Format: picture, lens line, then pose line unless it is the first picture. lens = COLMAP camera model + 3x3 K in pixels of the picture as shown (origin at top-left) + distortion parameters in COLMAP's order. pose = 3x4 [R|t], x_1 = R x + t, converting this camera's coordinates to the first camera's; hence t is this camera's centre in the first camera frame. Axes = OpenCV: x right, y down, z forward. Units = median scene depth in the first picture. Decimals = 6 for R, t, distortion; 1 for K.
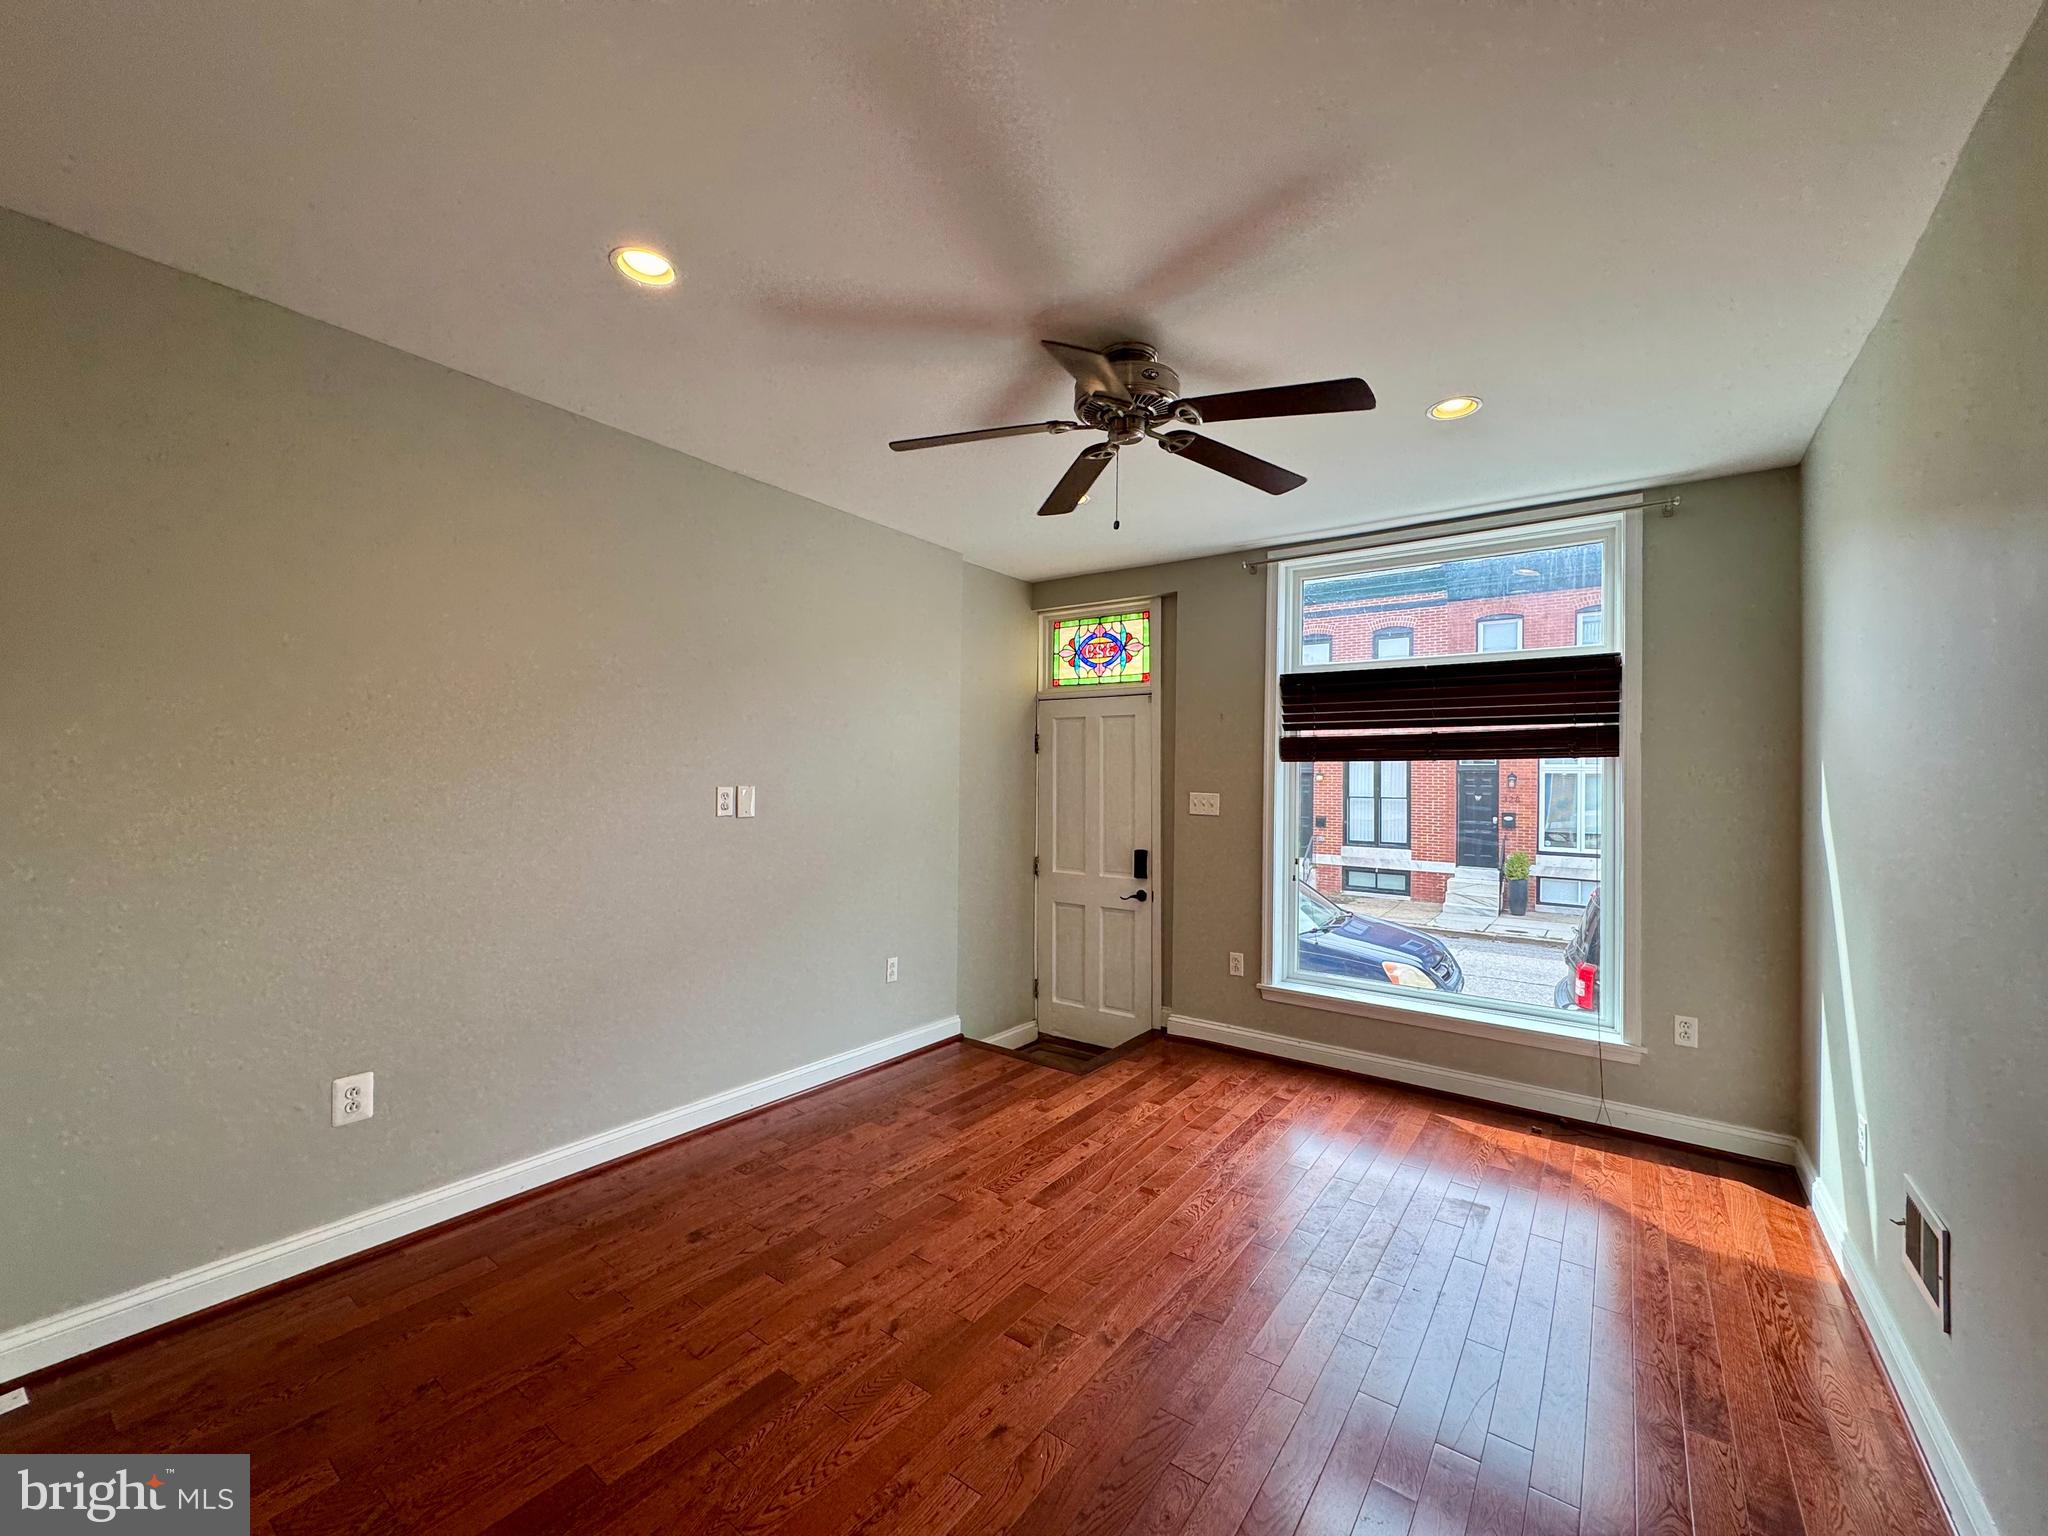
lens RADIAL K [[810.6, 0, 1024.0], [0, 810.6, 768.0], [0, 0, 1]] dist [-0.009177, 0.003973]
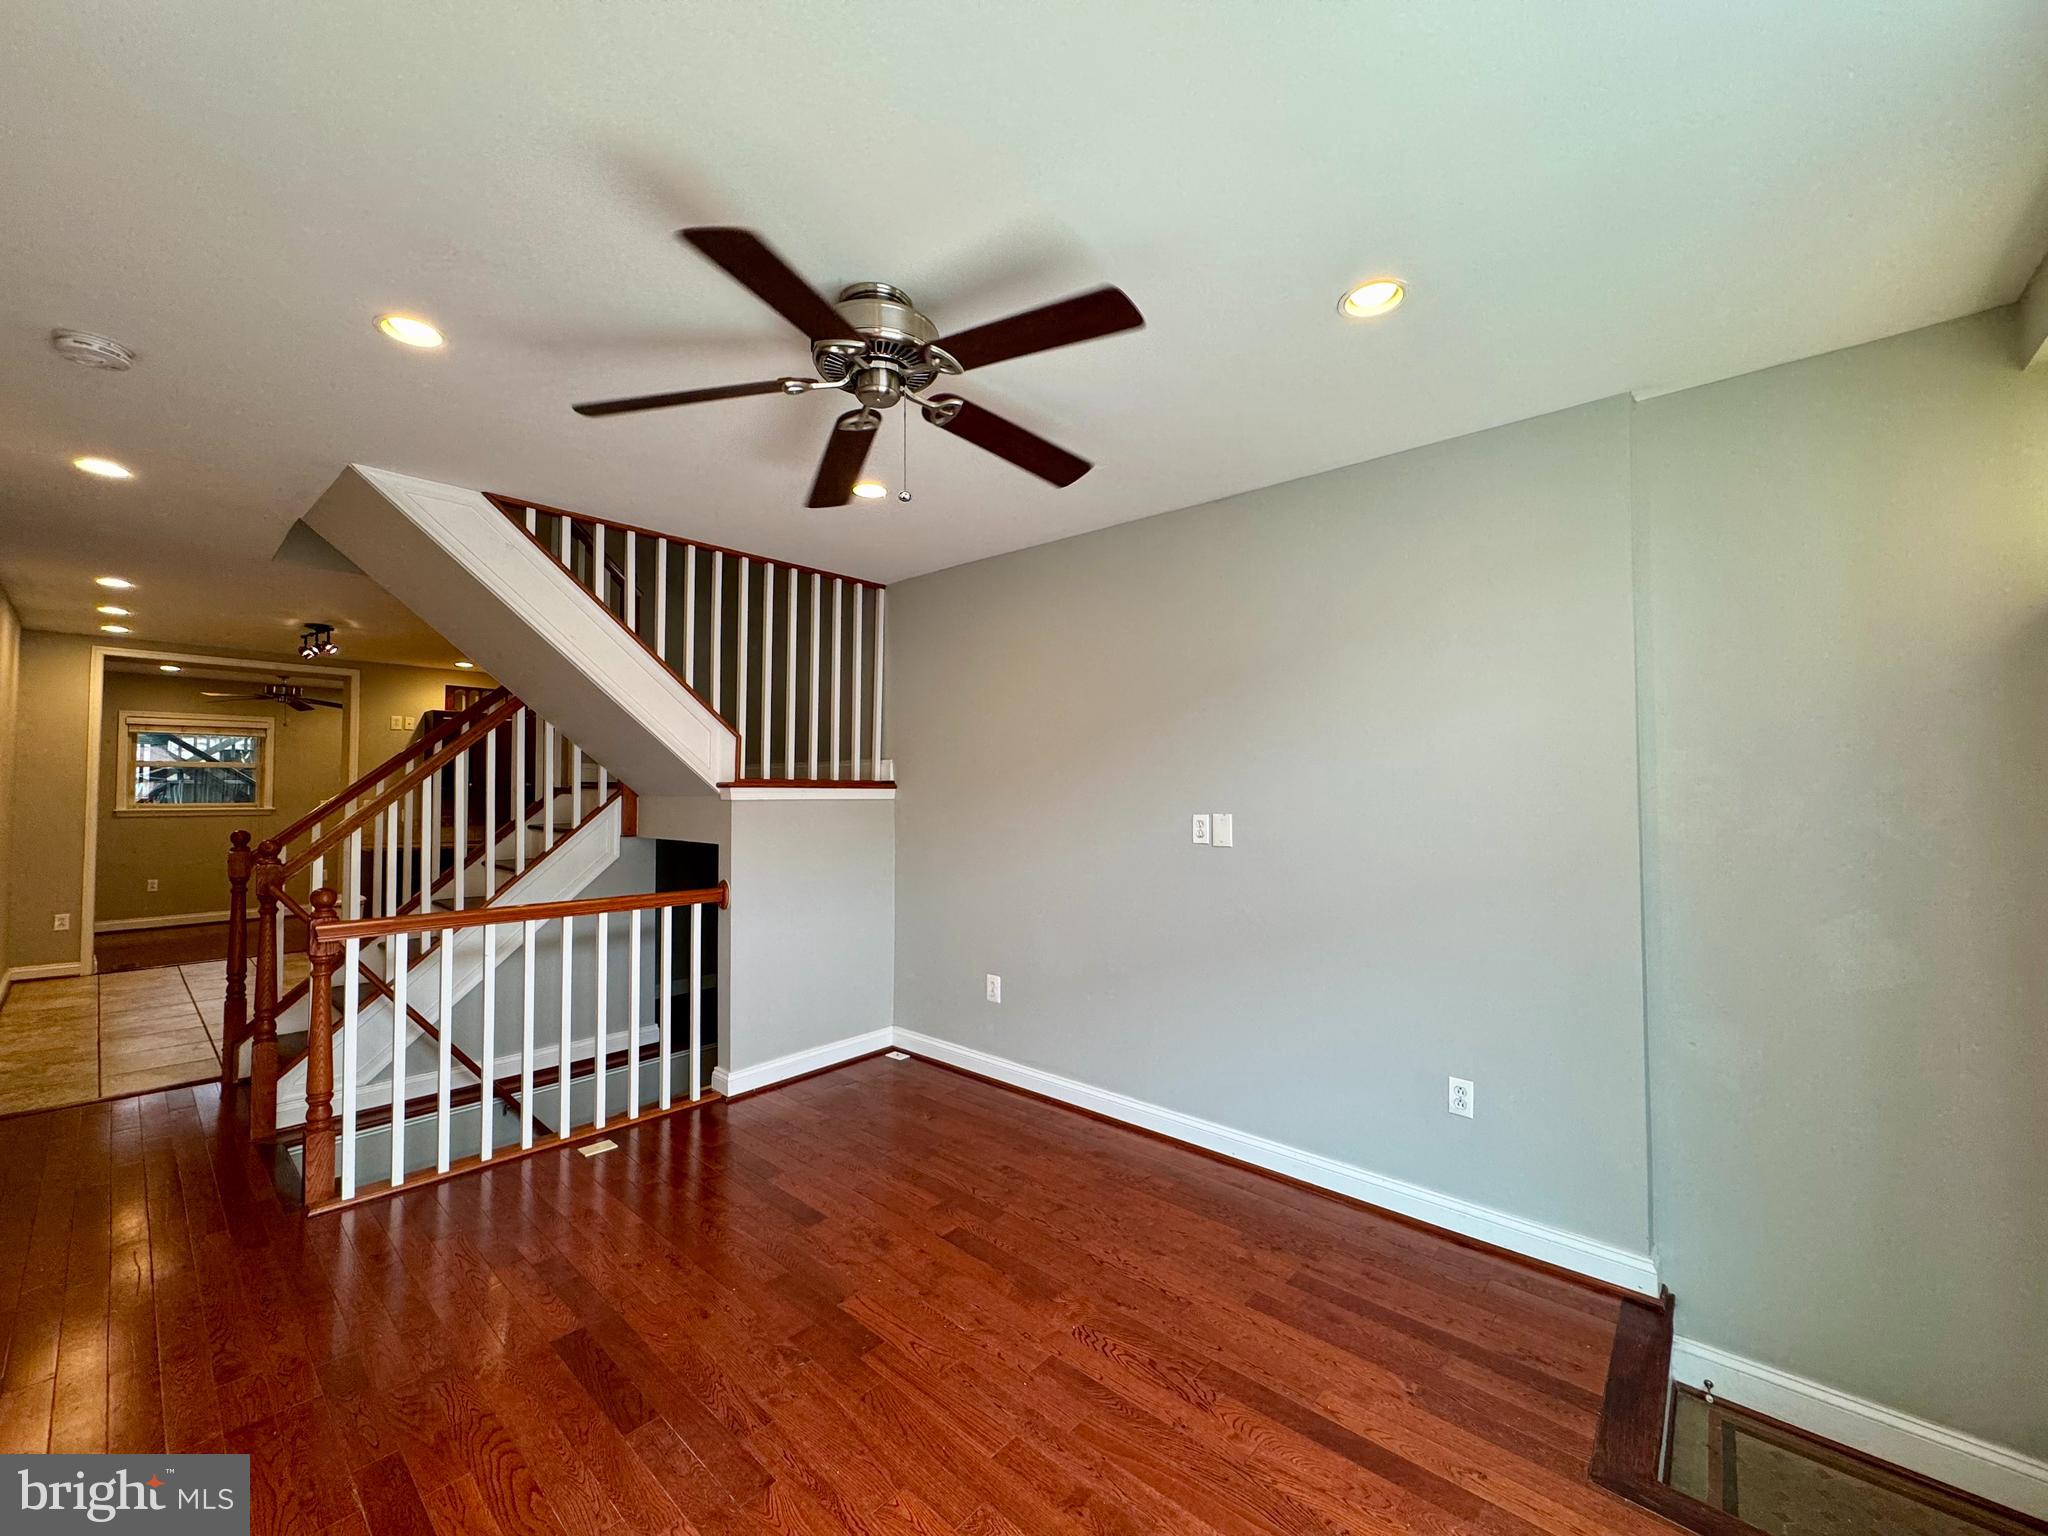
lens RADIAL K [[810.6, 0, 1024.0], [0, 810.6, 768.0], [0, 0, 1]] dist [-0.009177, 0.003973]
pose [[-0.082108, -0.047014, -0.995514, 0.664722], [0.001176, 0.998881, -0.047270, 0.012285], [0.996623, -0.005052, -0.081961, 0.867421]]
